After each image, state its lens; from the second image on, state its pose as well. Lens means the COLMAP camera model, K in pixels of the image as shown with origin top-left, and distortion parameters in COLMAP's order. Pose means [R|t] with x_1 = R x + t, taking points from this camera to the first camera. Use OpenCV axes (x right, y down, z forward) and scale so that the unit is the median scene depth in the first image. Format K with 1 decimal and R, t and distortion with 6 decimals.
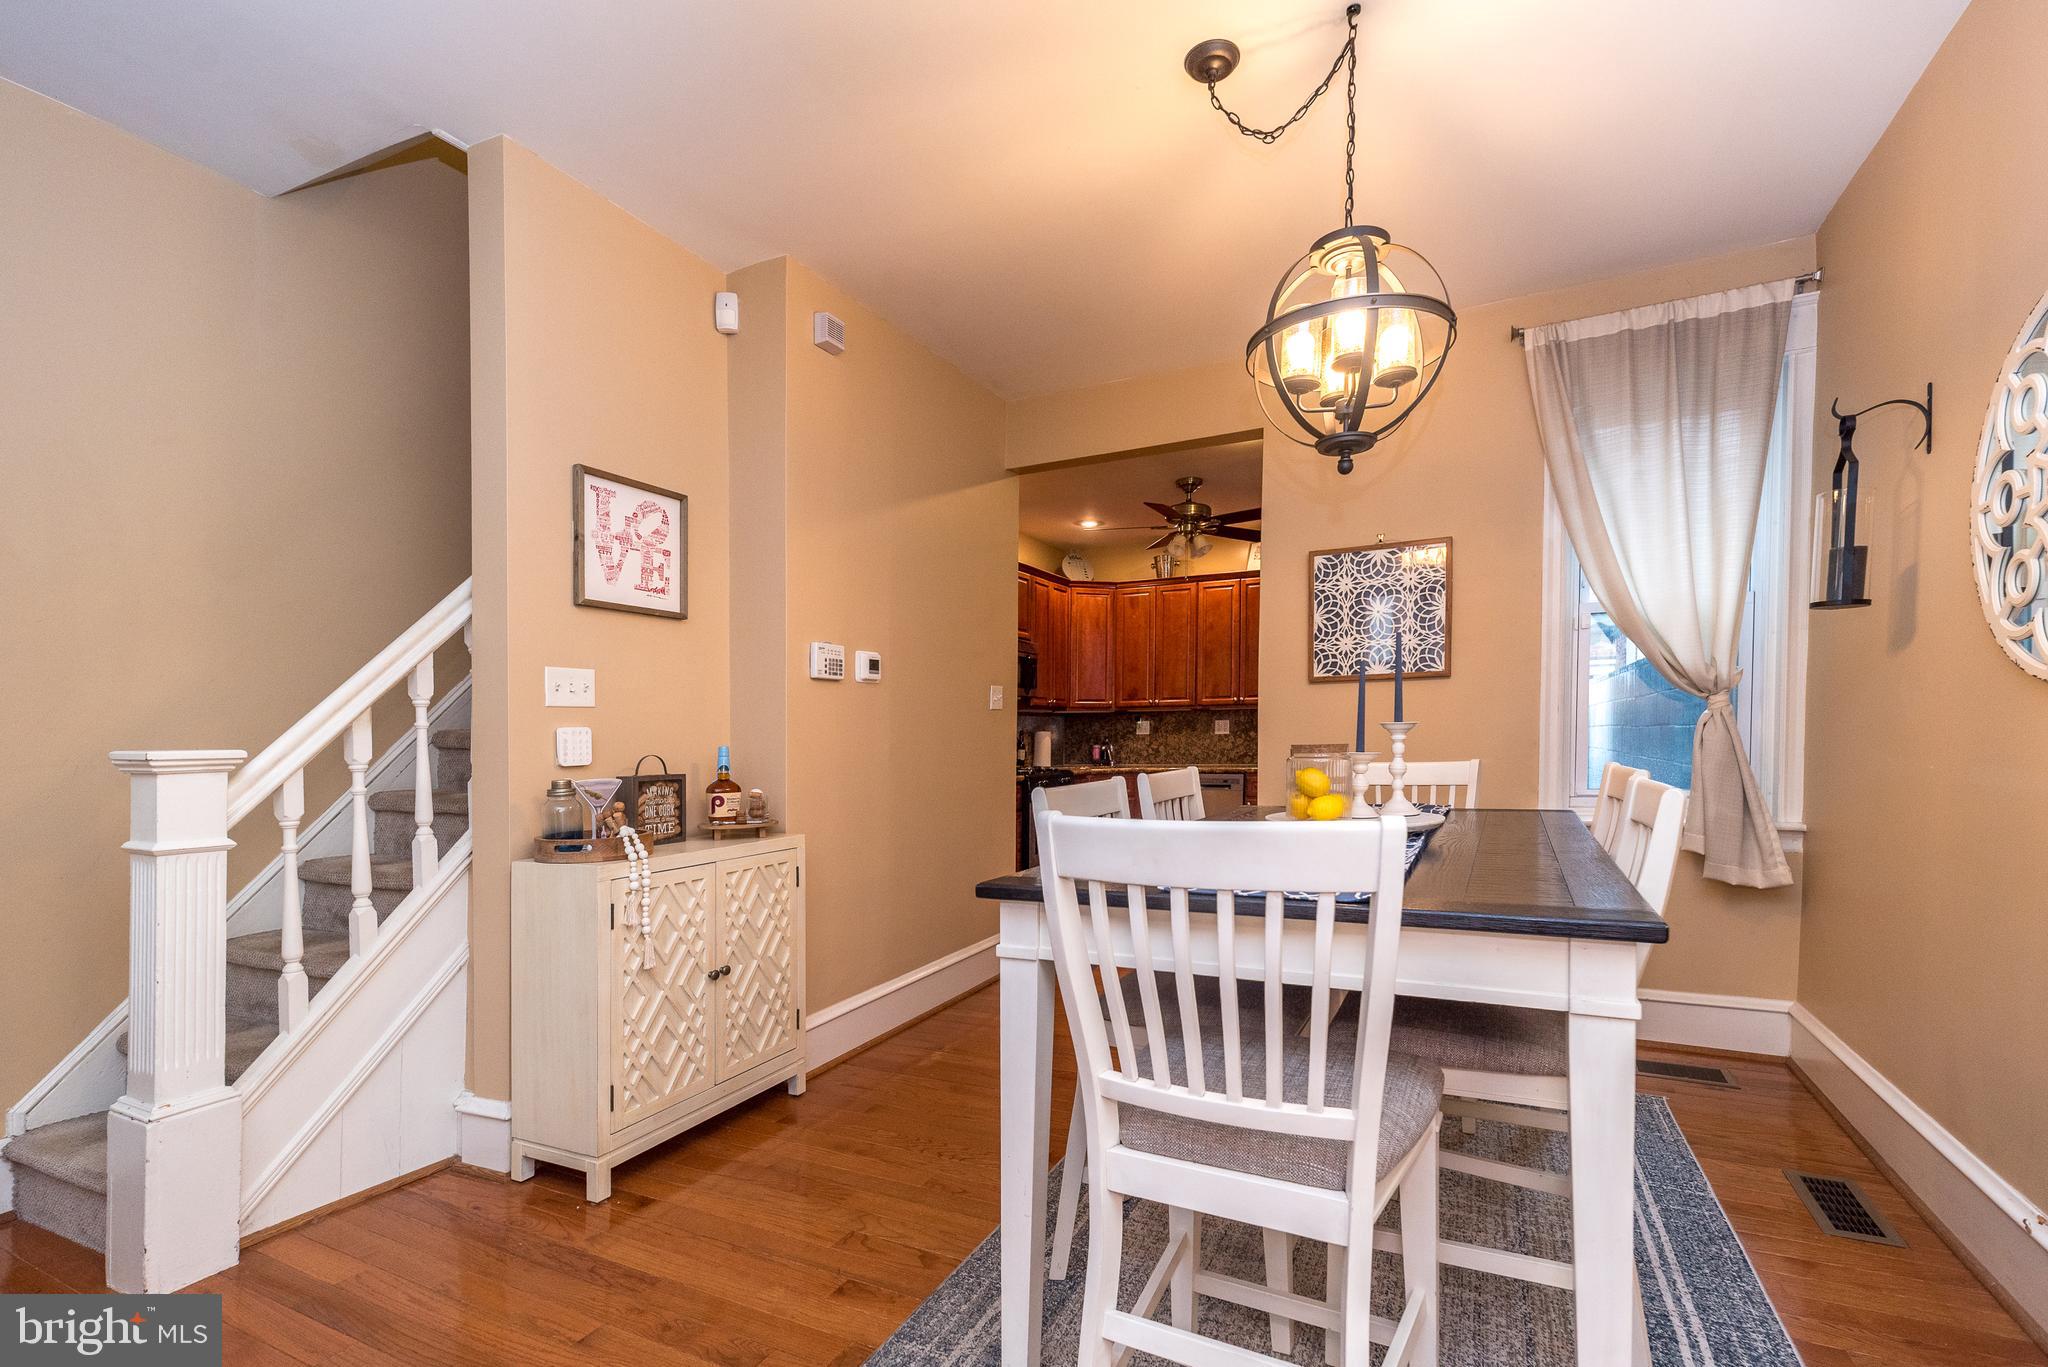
lens RADIAL K [[904.3, 0, 1034.7], [0, 904.3, 725.3], [0, 0, 1]] dist [0.002907, 0.000000]
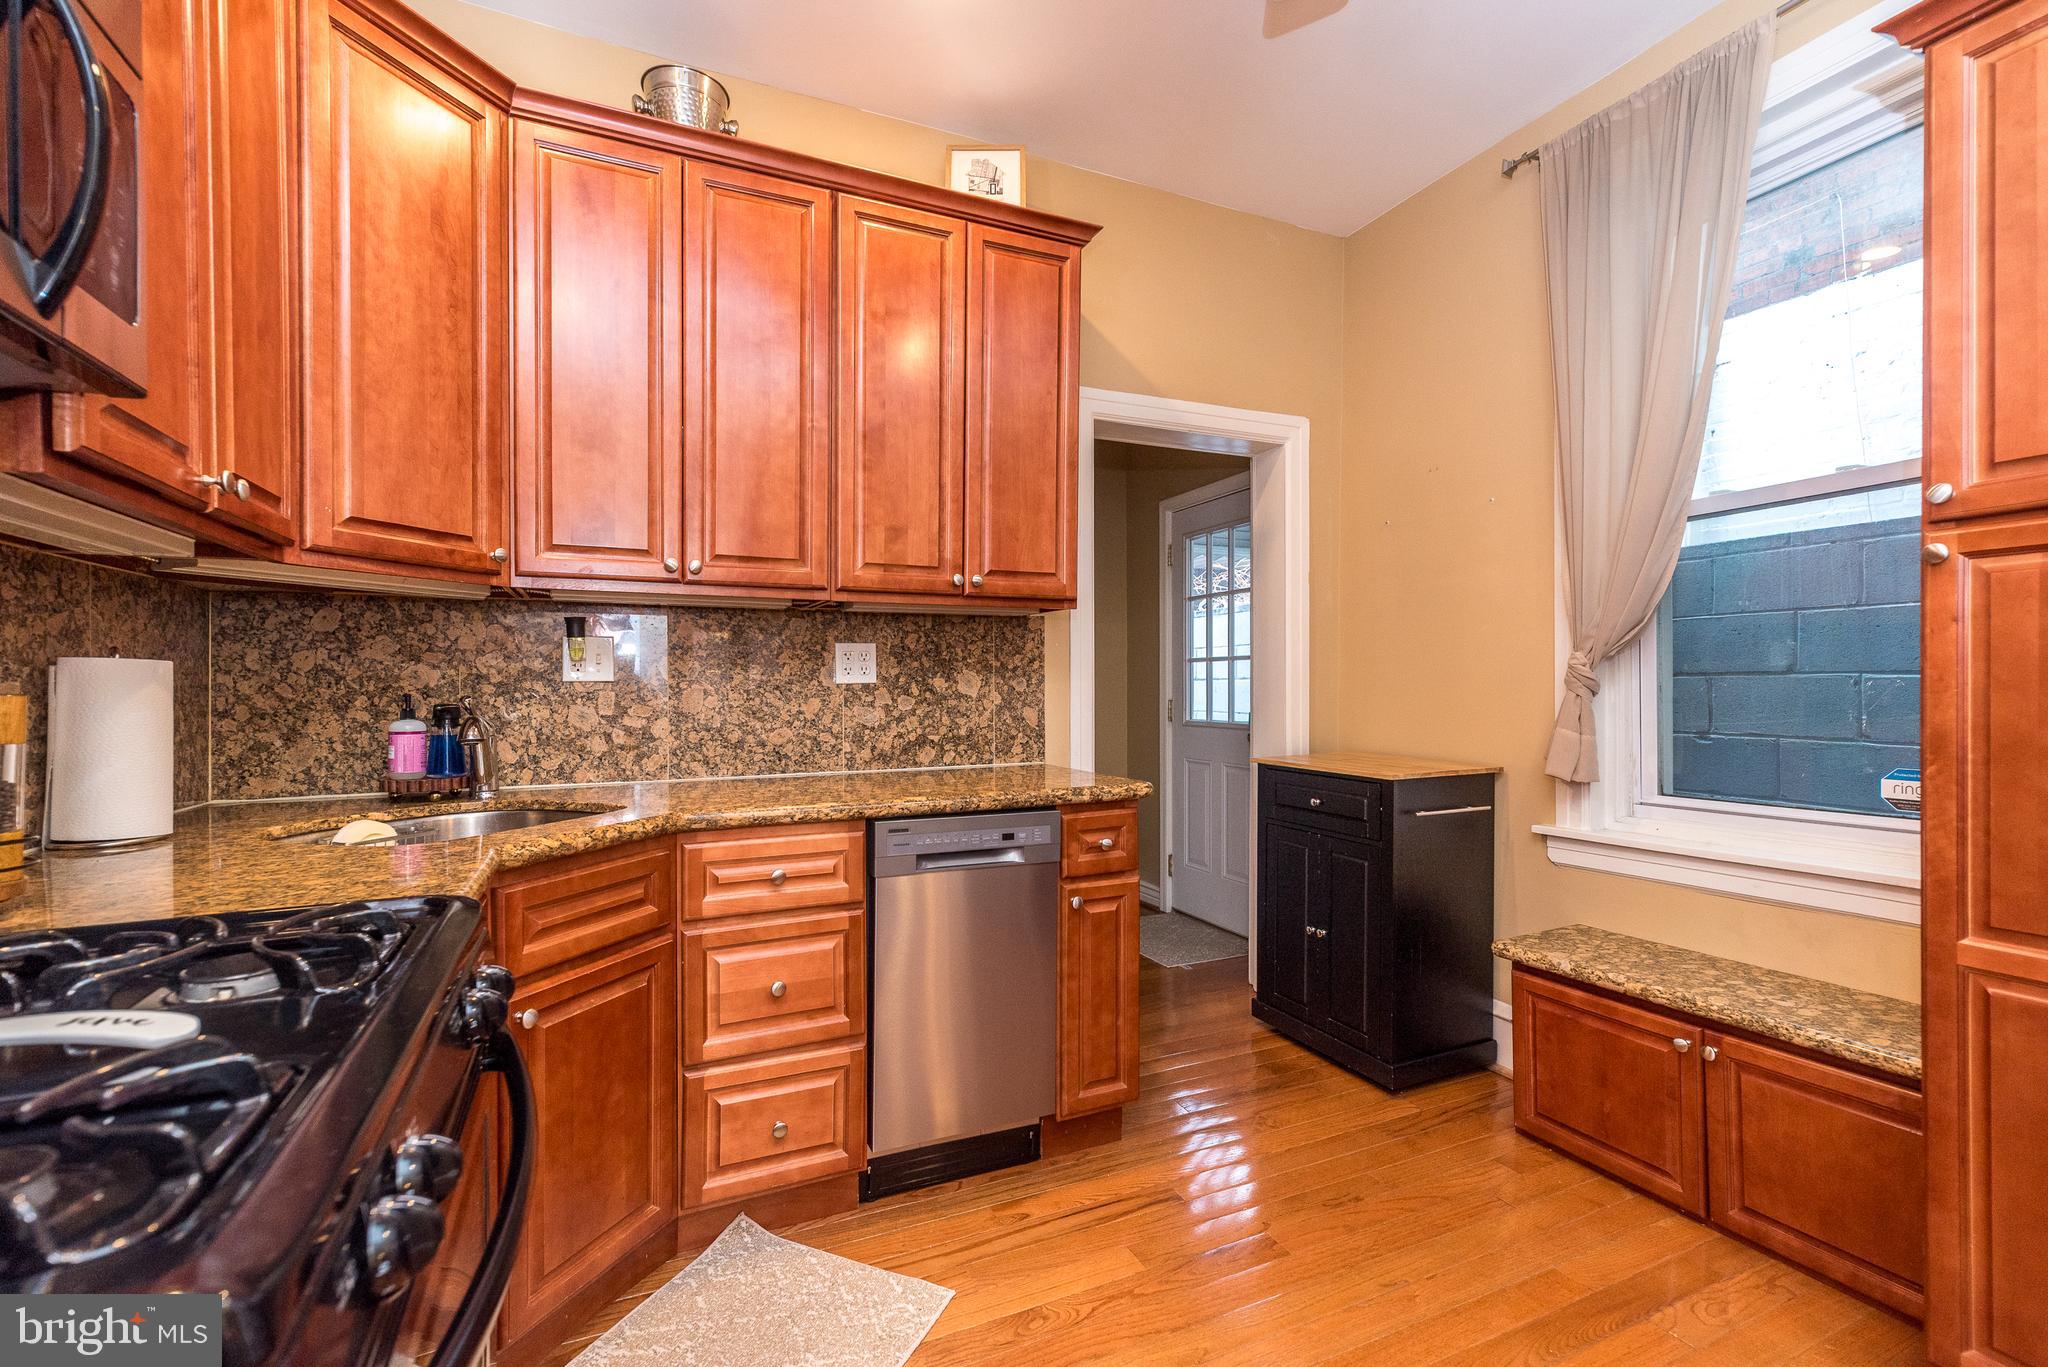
lens RADIAL K [[885.1, 0, 1023.2], [0, 885.1, 700.4], [0, 0, 1]] dist [0.006180, 0.000091]
pose [[0.641649, 0.000244, 0.766999, -0.031085], [-0.014858, 0.999816, 0.012112, 0.027807], [-0.766855, -0.019168, 0.641534, 1.851580]]
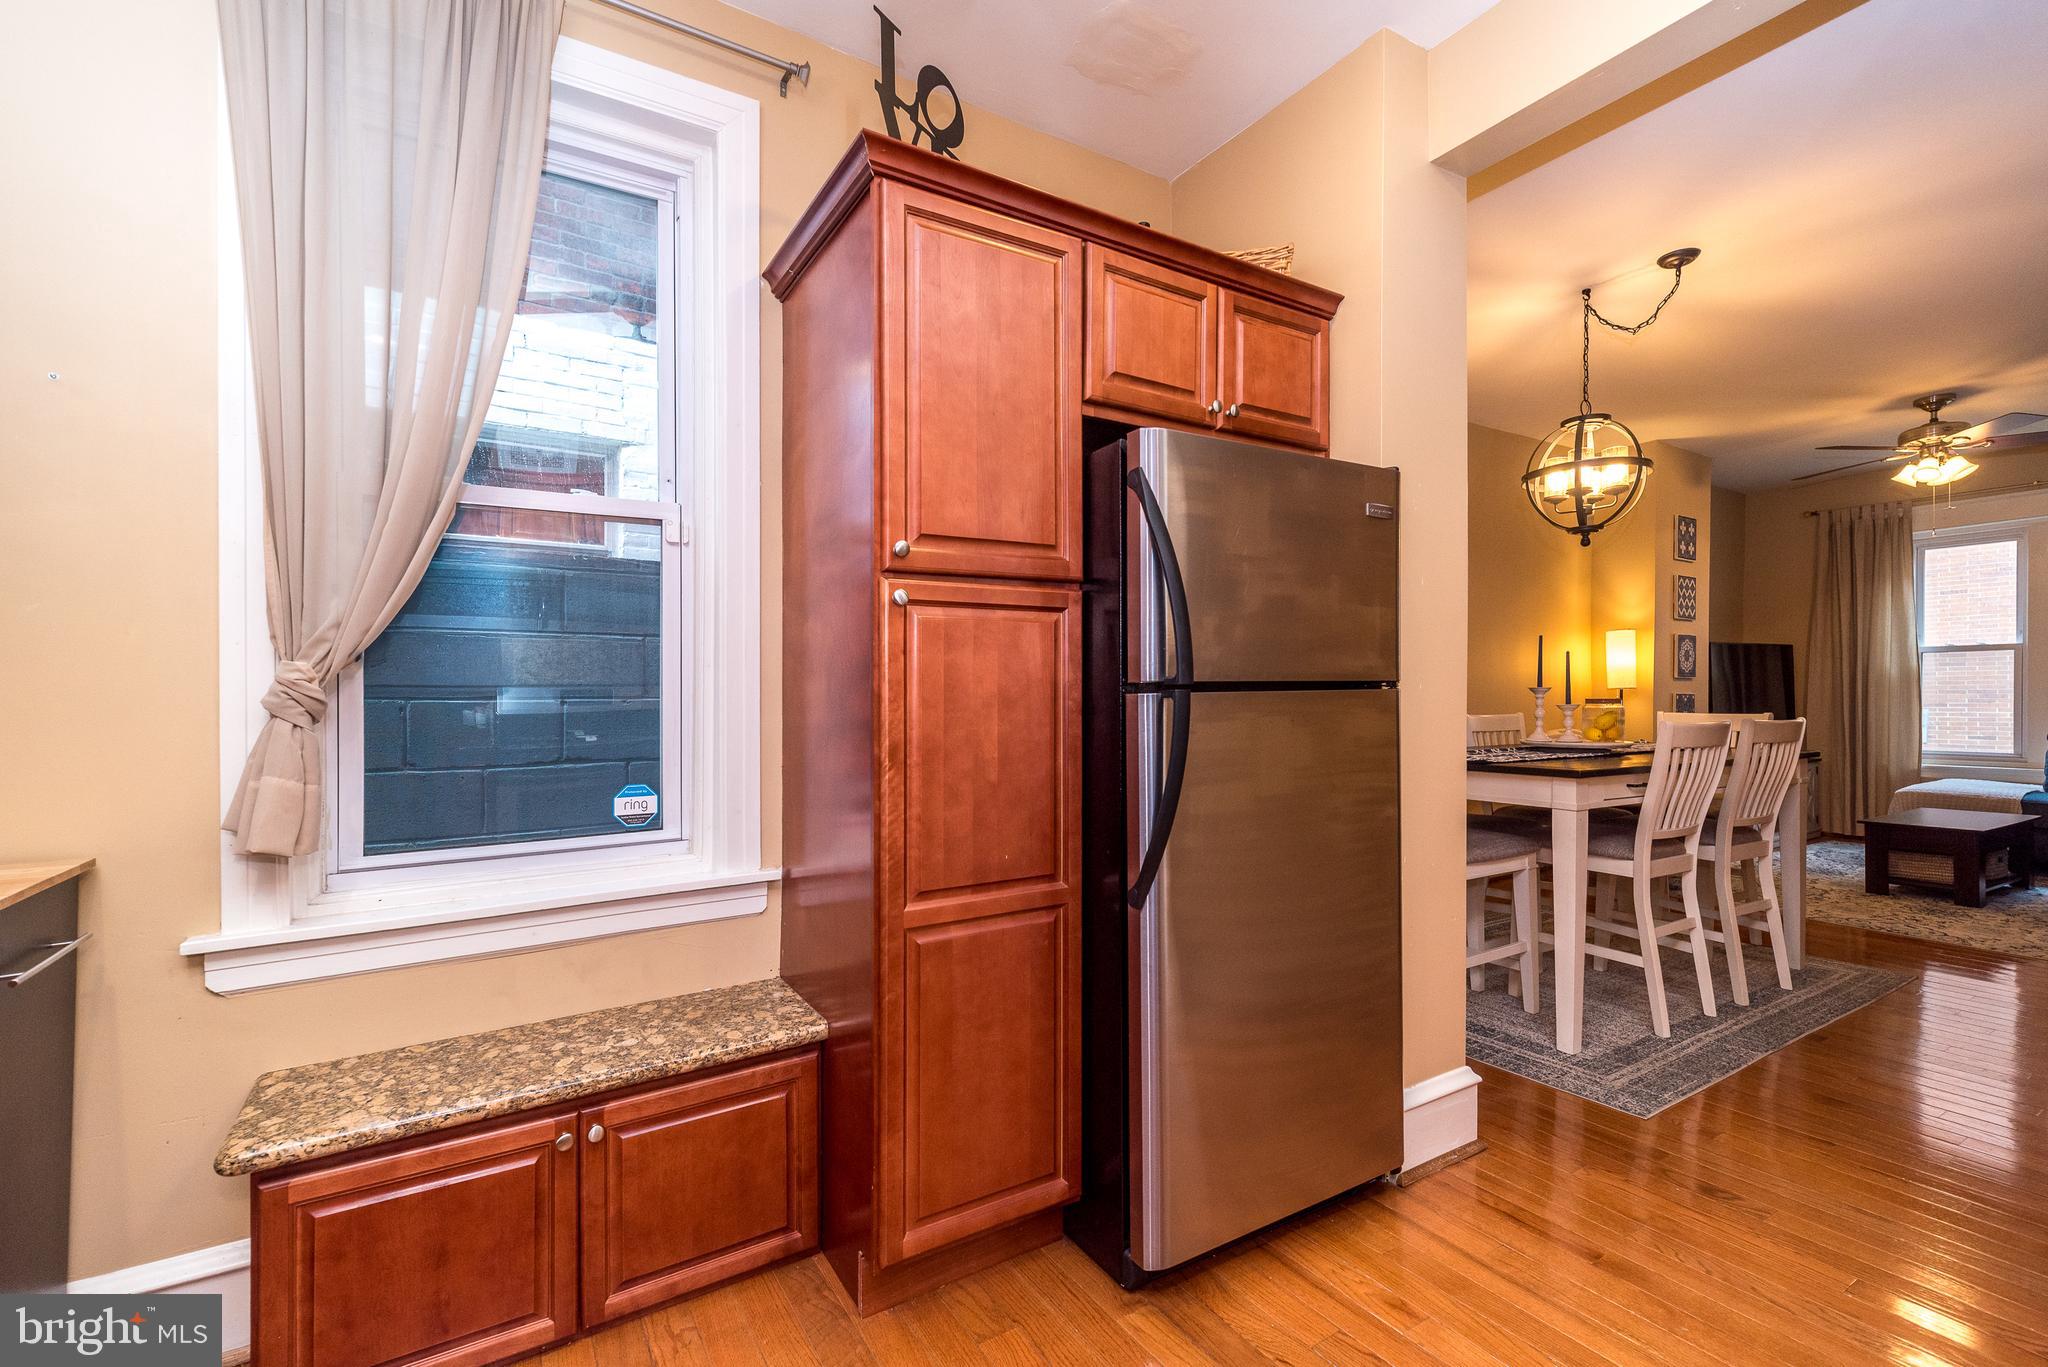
lens RADIAL K [[904.3, 0, 1034.7], [0, 904.3, 725.3], [0, 0, 1]] dist [0.002907, 0.000000]
pose [[-0.849110, 0.011953, 0.528081, 0.240004], [0.018861, 0.999792, 0.007697, 0.029530], [-0.527880, 0.016496, -0.849159, 2.202997]]
